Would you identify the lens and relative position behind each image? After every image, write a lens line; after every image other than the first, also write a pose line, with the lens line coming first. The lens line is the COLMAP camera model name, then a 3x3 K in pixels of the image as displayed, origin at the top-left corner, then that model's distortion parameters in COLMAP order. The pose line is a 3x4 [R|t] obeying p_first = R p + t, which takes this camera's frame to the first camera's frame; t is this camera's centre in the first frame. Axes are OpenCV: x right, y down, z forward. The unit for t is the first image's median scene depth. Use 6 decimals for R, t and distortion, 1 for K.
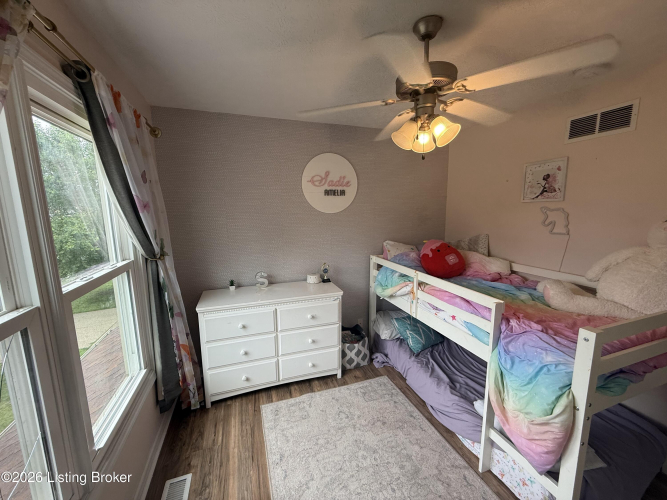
lens RADIAL K [[268.5, 0, 332.2], [0, 268.5, 249.2], [0, 0, 1]] dist [-0.003288, 0.000067]
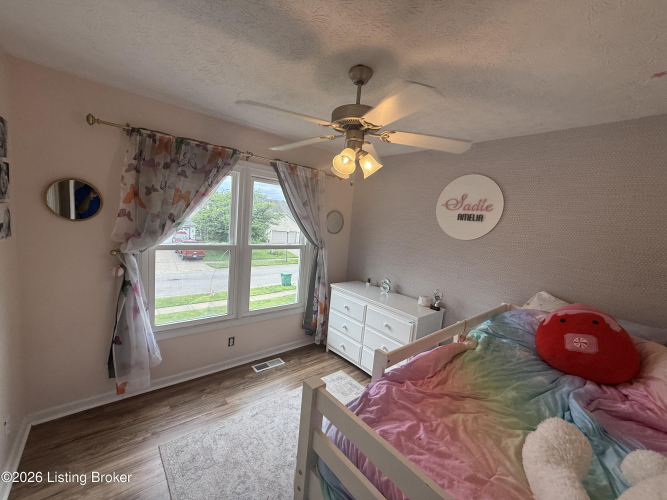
lens RADIAL K [[268.5, 0, 333.4], [0, 268.5, 251.8], [0, 0, 1]] dist [-0.003288, 0.000067]
pose [[0.360970, 0.158184, -0.919064, 0.737183], [-0.230539, 0.970058, 0.076414, -0.070045], [0.903633, 0.184297, 0.386630, 0.291755]]
